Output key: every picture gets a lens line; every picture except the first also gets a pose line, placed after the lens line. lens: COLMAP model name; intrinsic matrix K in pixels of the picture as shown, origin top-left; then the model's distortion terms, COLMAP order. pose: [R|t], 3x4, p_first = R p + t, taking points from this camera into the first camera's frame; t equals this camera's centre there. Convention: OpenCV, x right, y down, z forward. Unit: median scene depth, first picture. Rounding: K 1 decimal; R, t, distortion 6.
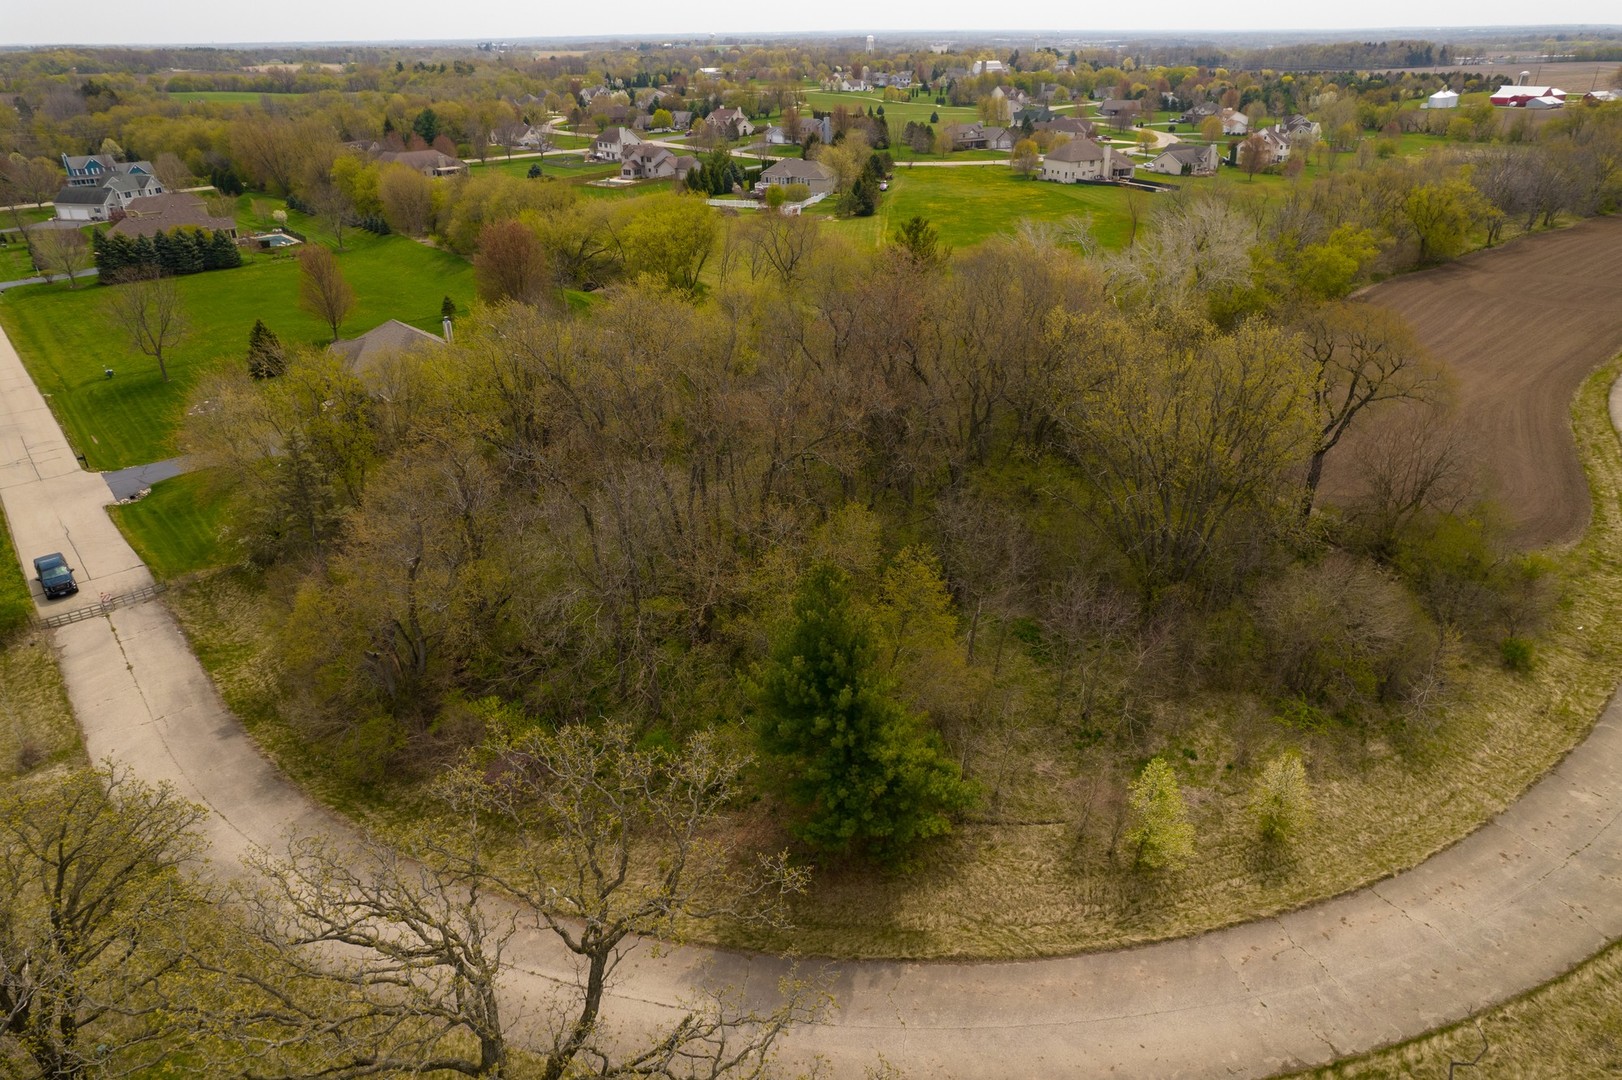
lens RADIAL K [[1041.5, 0, 812.6], [0, 1041.5, 537.0], [0, 0, 1]] dist [-0.084162, 0.078358]
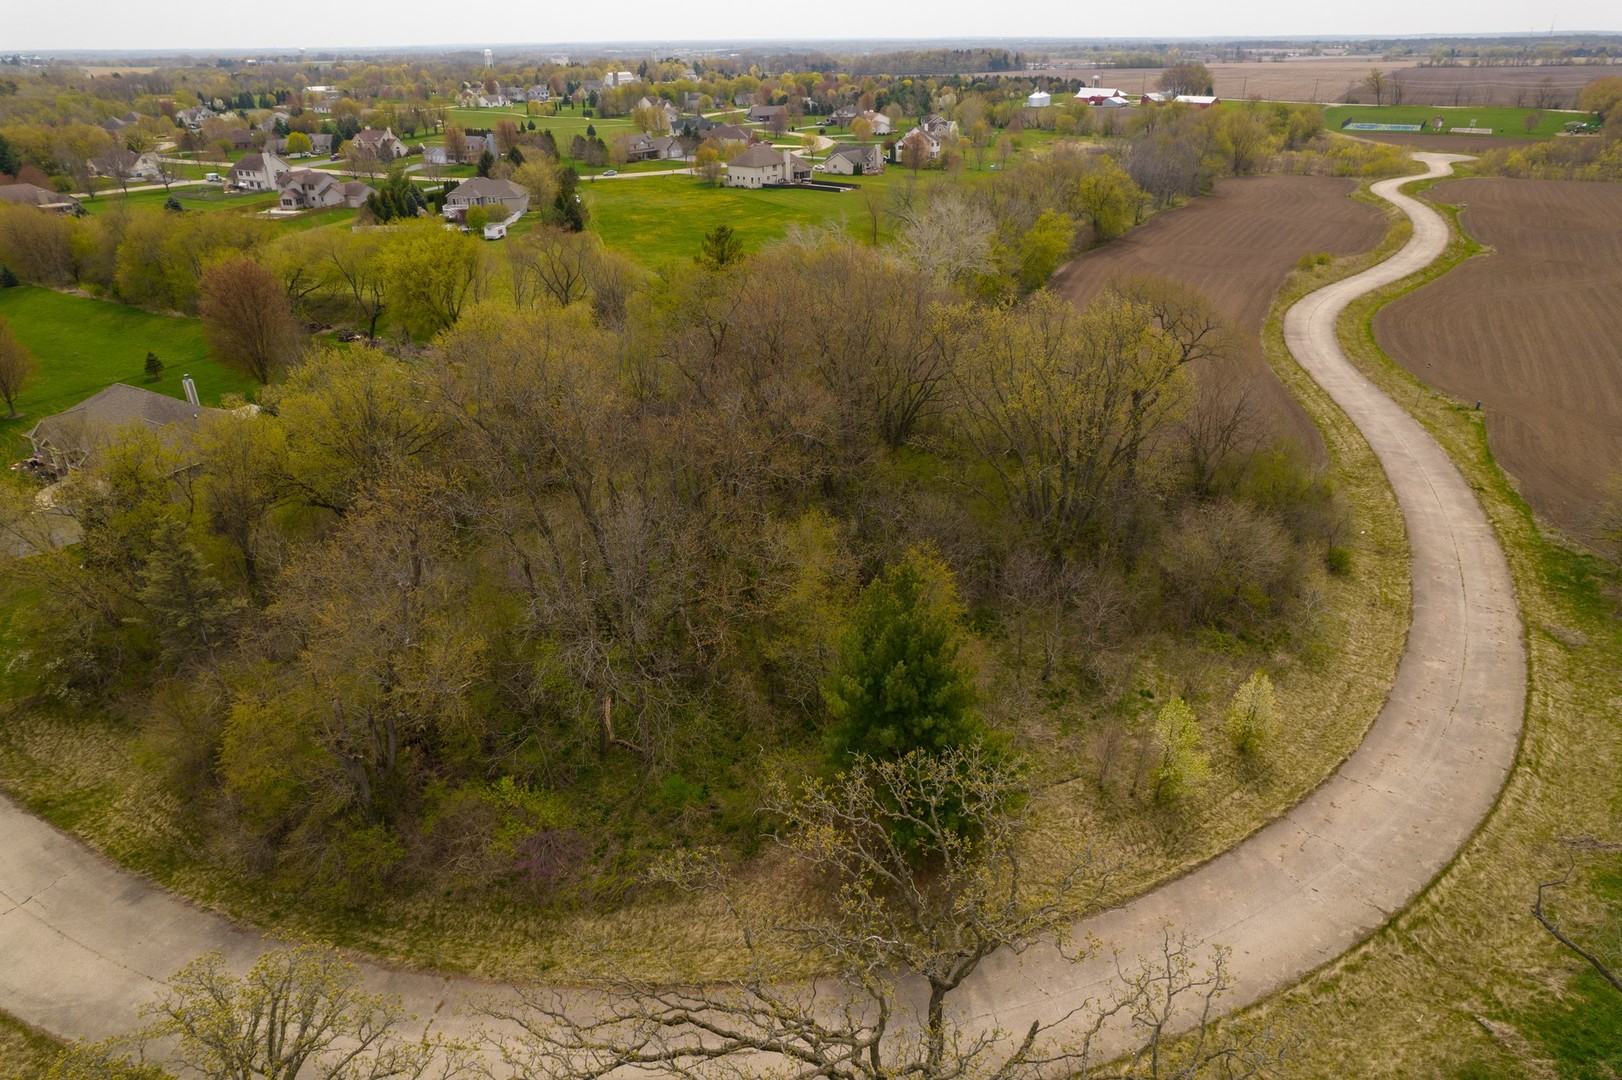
lens RADIAL K [[1041.5, 0, 812.6], [0, 1041.5, 537.0], [0, 0, 1]] dist [-0.084162, 0.078358]
pose [[0.942053, -0.146323, 0.301871, -0.058141], [0.149120, 0.988721, 0.013892, -0.004895], [-0.300499, 0.031928, 0.953248, 0.010572]]
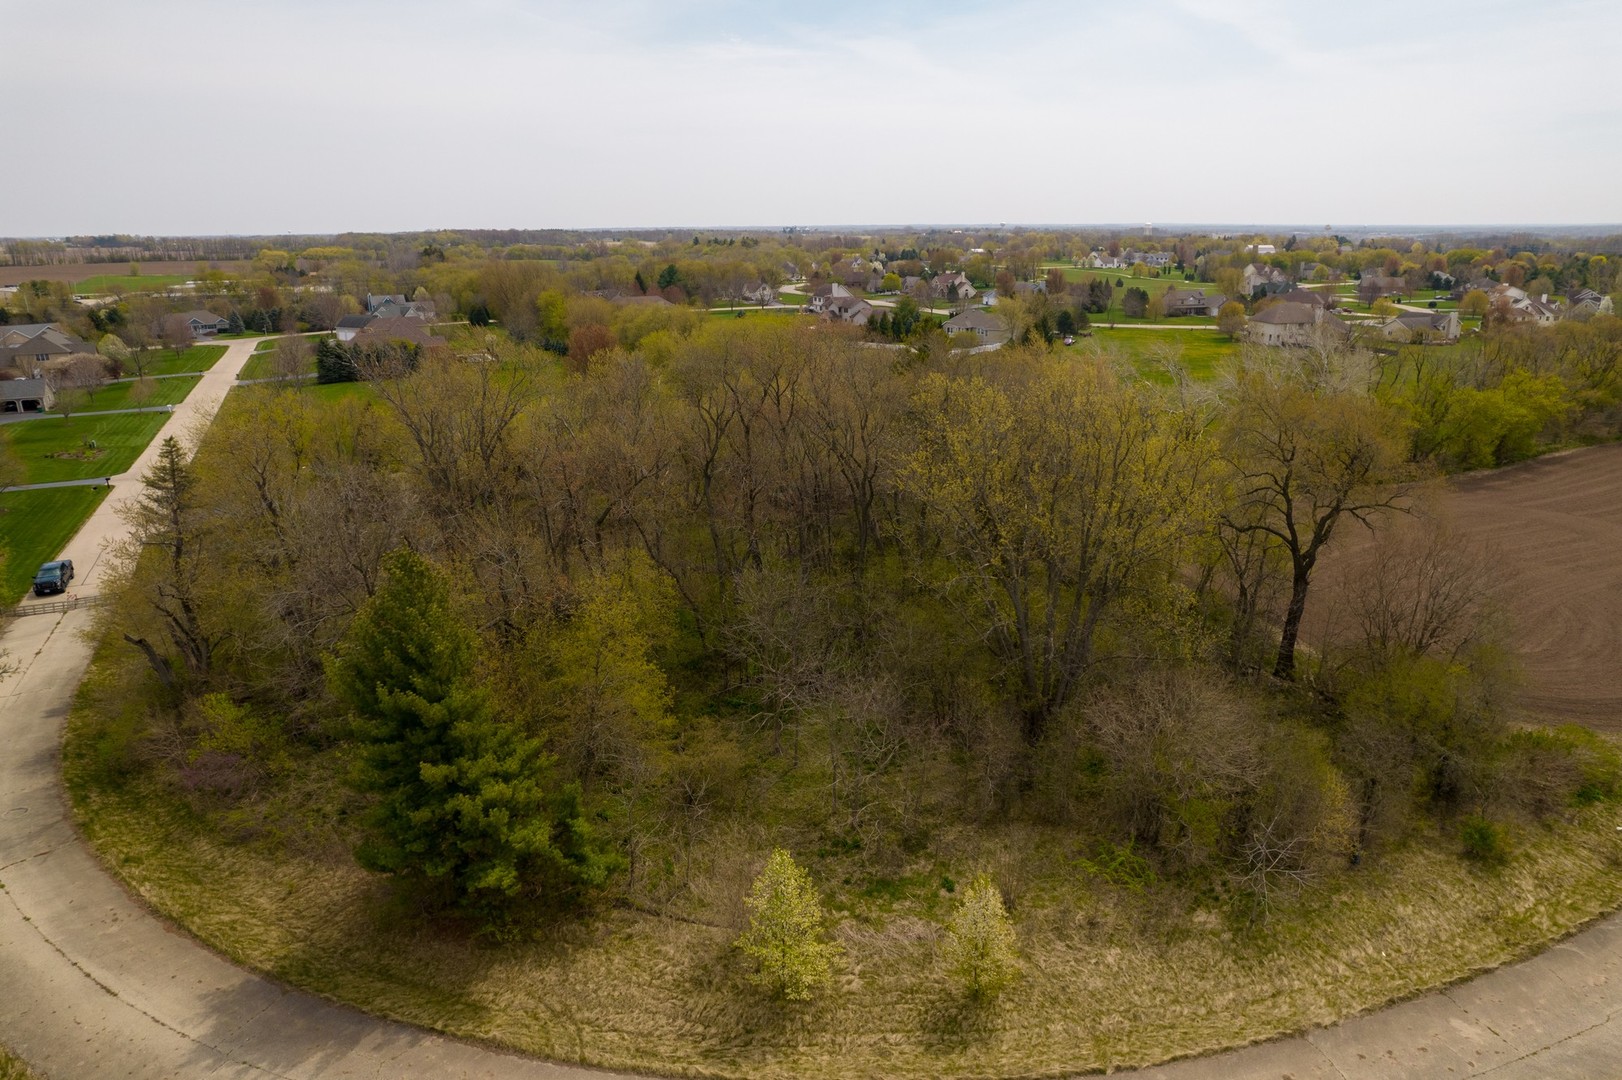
lens RADIAL K [[1041.5, 0, 812.6], [0, 1041.5, 537.0], [0, 0, 1]] dist [-0.084162, 0.078358]
pose [[0.963473, 0.080236, -0.255504, 0.093937], [-0.120803, 0.981694, -0.147251, 0.015855], [0.239012, 0.172738, 0.955529, 0.032678]]
